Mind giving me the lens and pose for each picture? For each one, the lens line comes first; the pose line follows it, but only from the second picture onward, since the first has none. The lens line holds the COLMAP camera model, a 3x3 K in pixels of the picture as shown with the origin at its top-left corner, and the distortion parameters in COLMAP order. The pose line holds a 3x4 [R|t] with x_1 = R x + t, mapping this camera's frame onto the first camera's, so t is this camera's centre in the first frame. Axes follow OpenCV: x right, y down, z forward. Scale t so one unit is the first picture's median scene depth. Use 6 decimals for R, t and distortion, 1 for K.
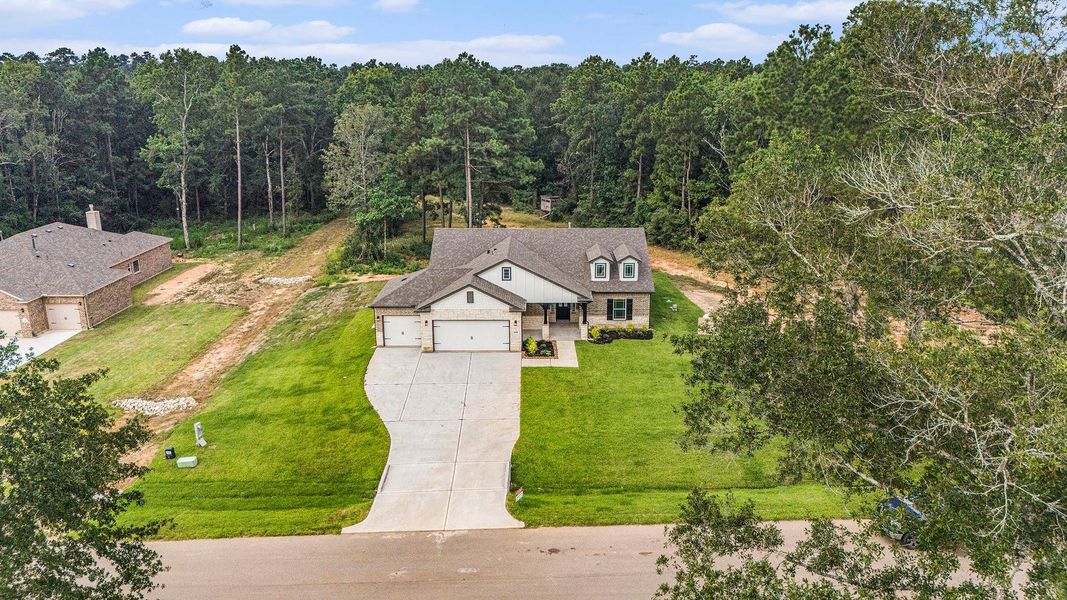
lens RADIAL K [[790.1, 0, 543.9], [0, 790.1, 304.1], [0, 0, 1]] dist [0.045322, -0.034518]
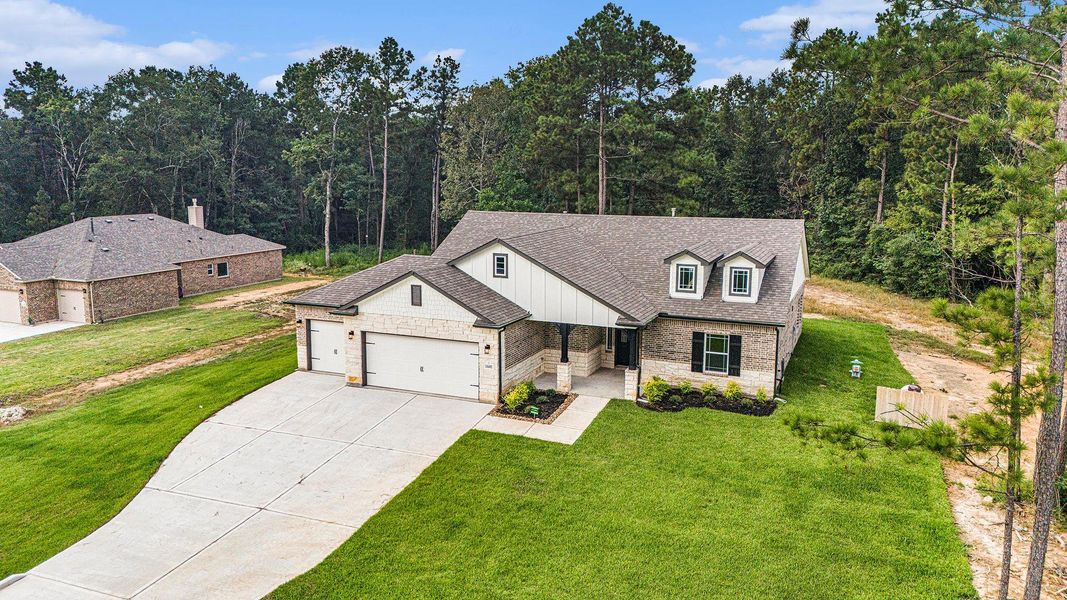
lens RADIAL K [[790.1, 0, 535.6], [0, 790.1, 302.8], [0, 0, 1]] dist [0.045322, -0.034518]
pose [[0.918347, 0.071889, -0.389193, 0.191287], [-0.113915, 0.989764, -0.085972, 0.032890], [0.379029, 0.123287, 0.917136, 0.469213]]
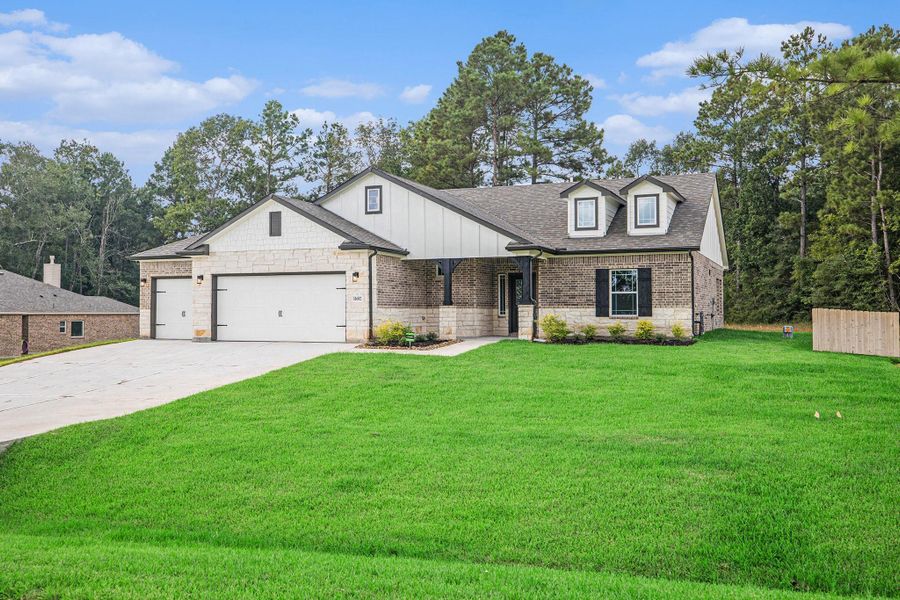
lens RADIAL K [[854.6, 0, 440.4], [0, 854.6, 296.4], [0, 0, 1]] dist [0.045335, 0.000000]
pose [[0.920009, -0.011008, -0.391743, 0.194640], [-0.105003, 0.956133, -0.273467, 0.157066], [0.377569, 0.292726, 0.878495, 0.533690]]
